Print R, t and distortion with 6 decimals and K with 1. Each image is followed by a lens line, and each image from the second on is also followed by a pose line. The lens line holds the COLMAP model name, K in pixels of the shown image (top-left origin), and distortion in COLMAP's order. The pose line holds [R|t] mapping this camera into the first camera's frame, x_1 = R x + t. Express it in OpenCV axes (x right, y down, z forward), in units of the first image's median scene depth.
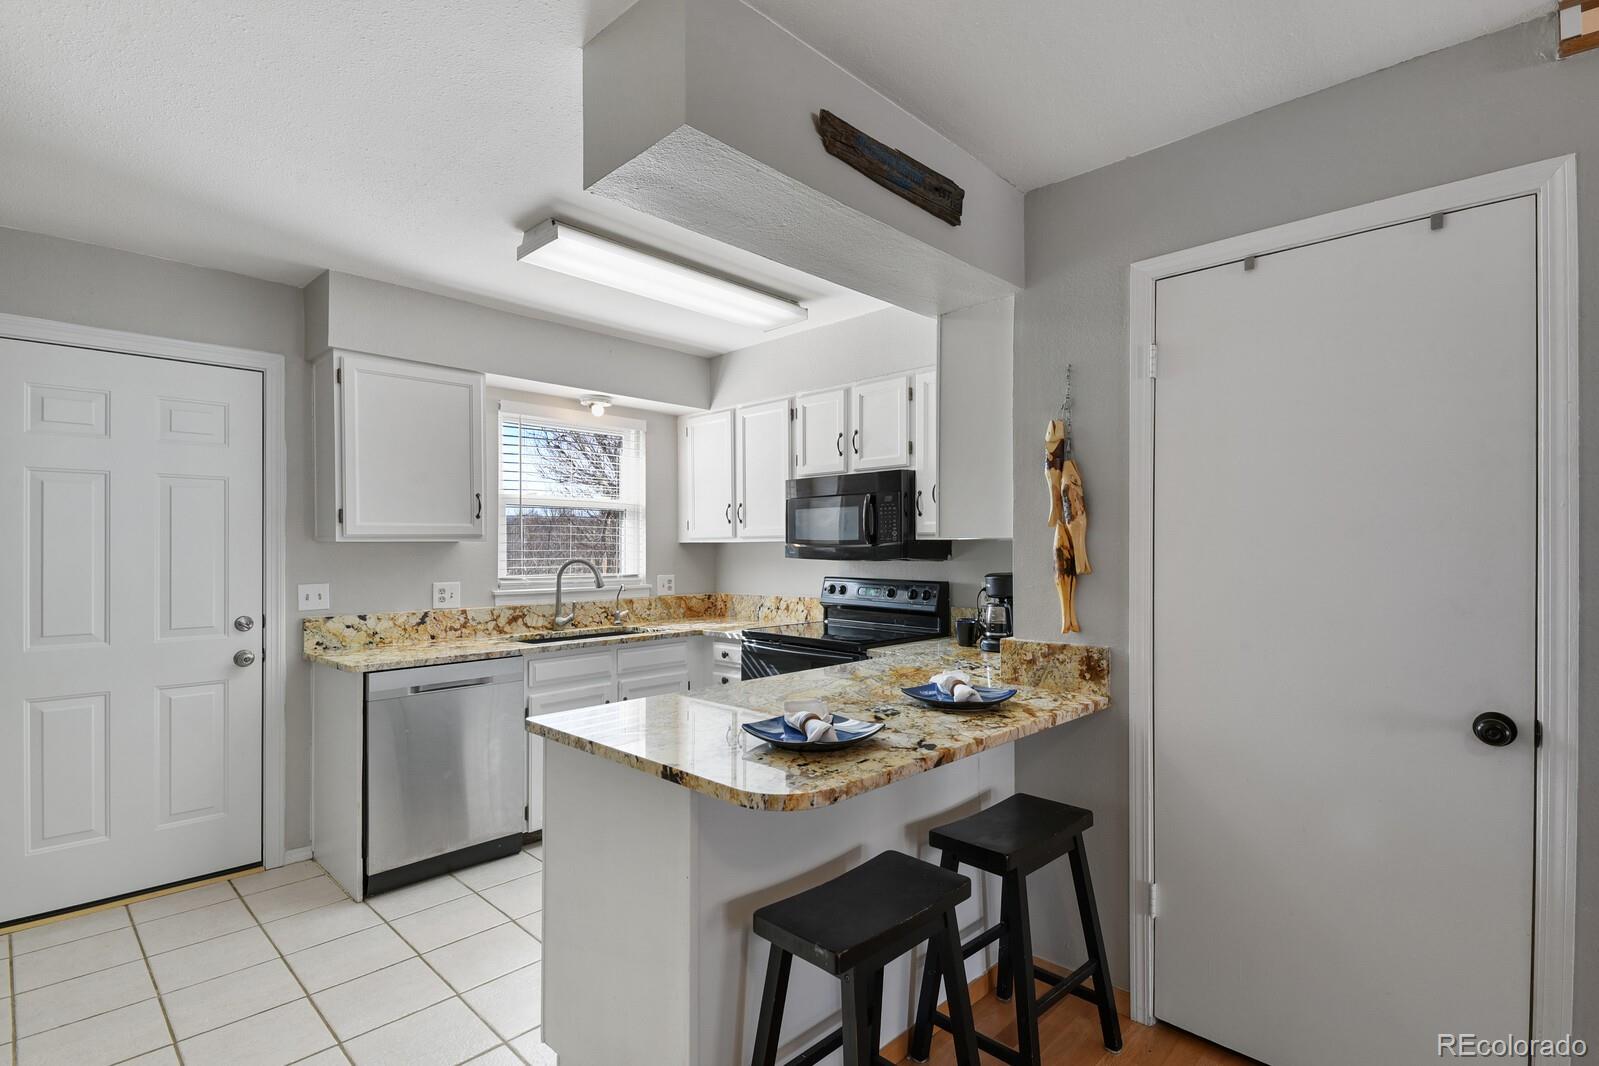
lens RADIAL K [[760.0, 0, 800.3], [0, 760.0, 539.8], [0, 0, 1]] dist [0.011337, -0.010312]
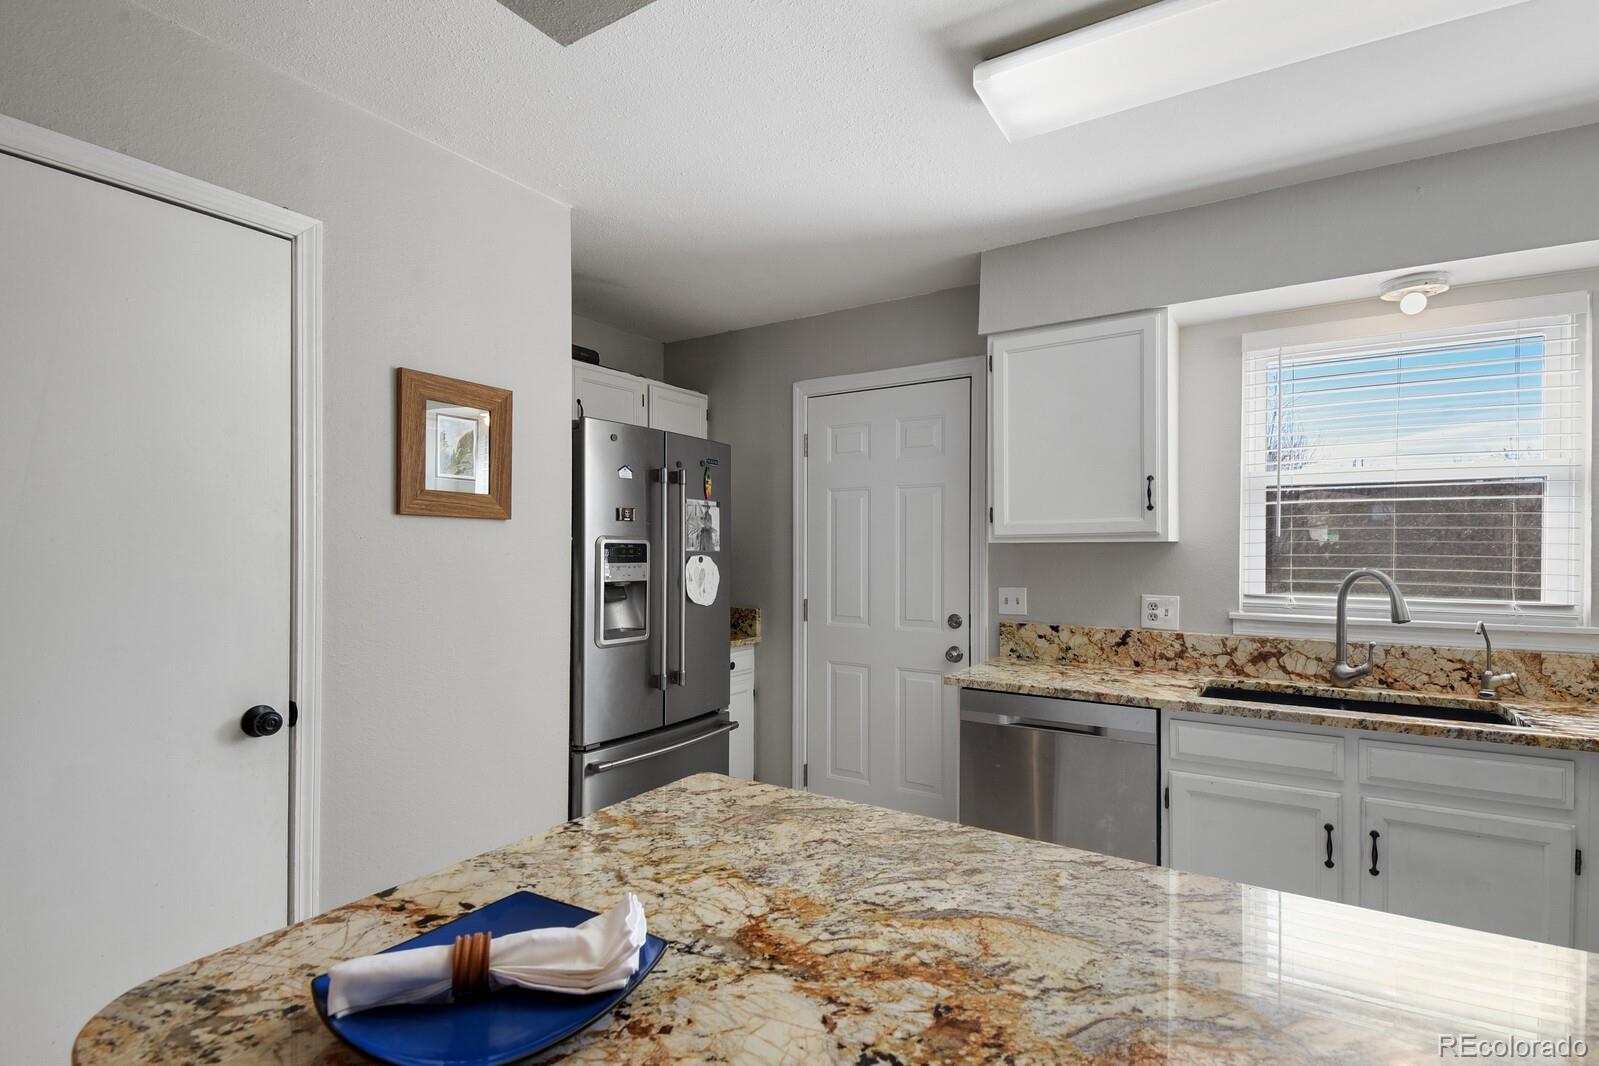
lens RADIAL K [[760.0, 0, 788.2], [0, 760.0, 543.6], [0, 0, 1]] dist [0.011337, -0.010312]
pose [[0.192428, -0.003085, -0.981306, 0.212481], [0.006942, 0.999974, -0.001782, 0.003066], [0.981286, -0.006469, 0.192445, 0.487917]]
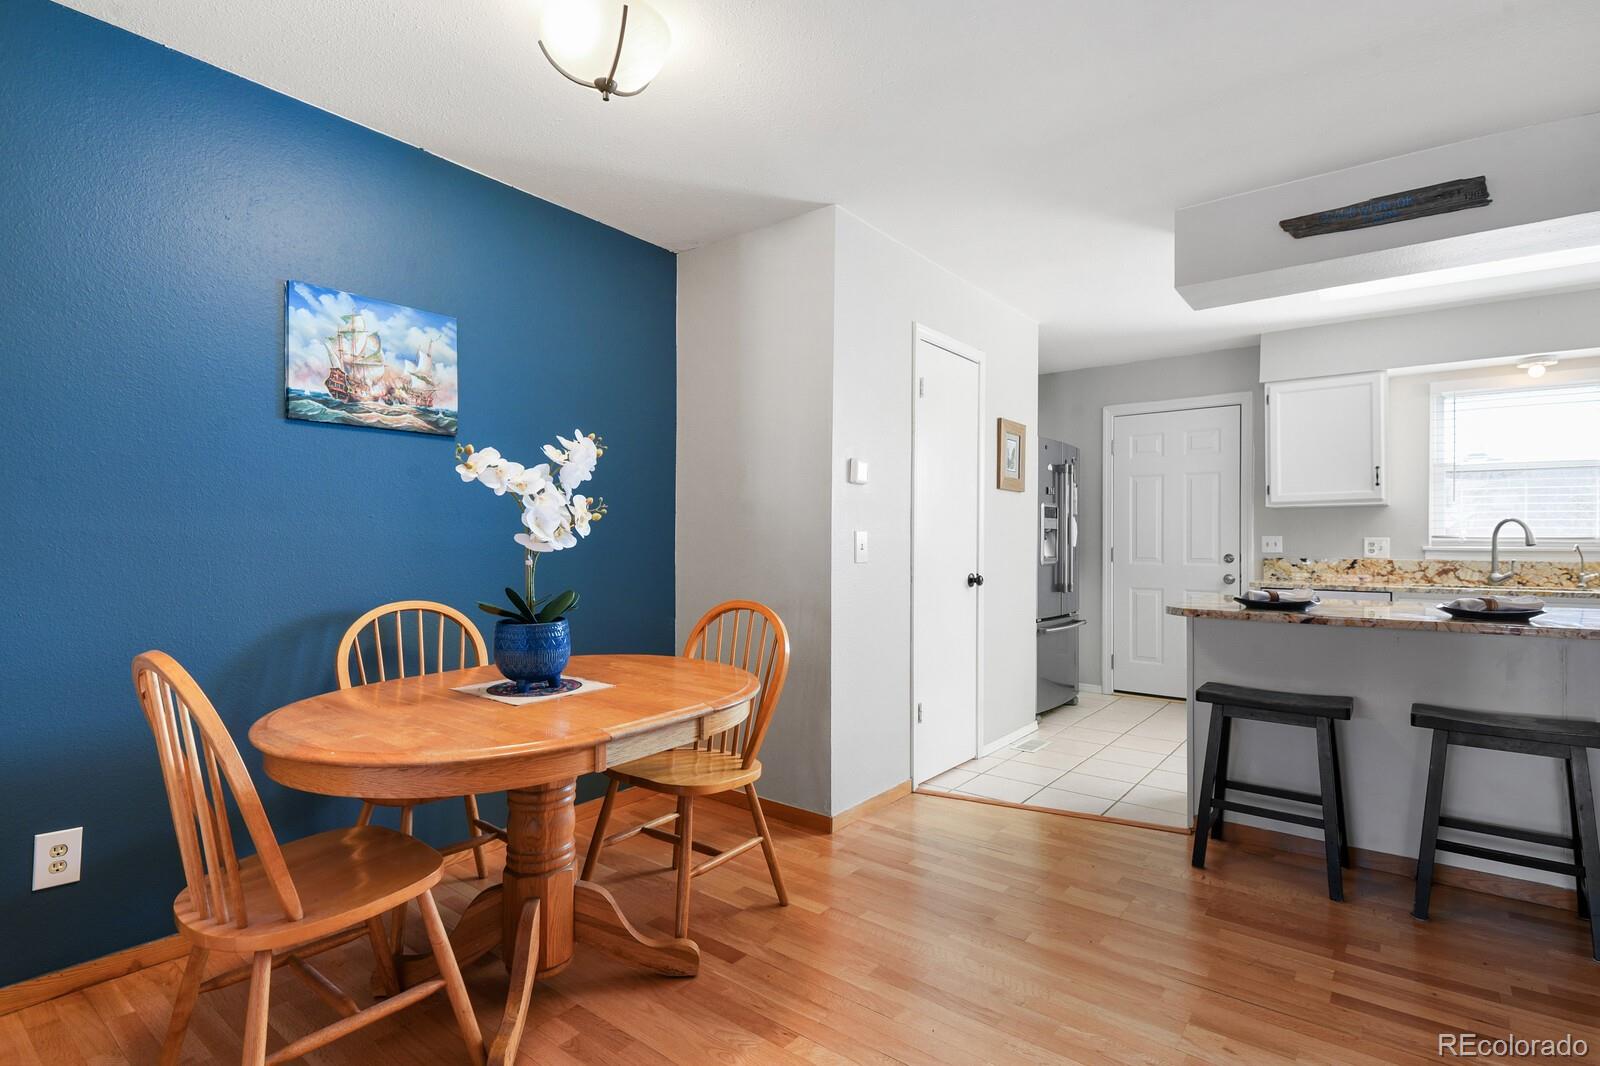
lens RADIAL K [[760.5, 0, 802.8], [0, 760.5, 528.7], [0, 0, 1]] dist [0.011337, -0.010312]
pose [[0.114053, -0.010788, -0.993416, 0.690952], [0.004172, 0.999937, -0.010379, 0.049713], [0.993466, -0.002961, 0.114091, -0.095727]]
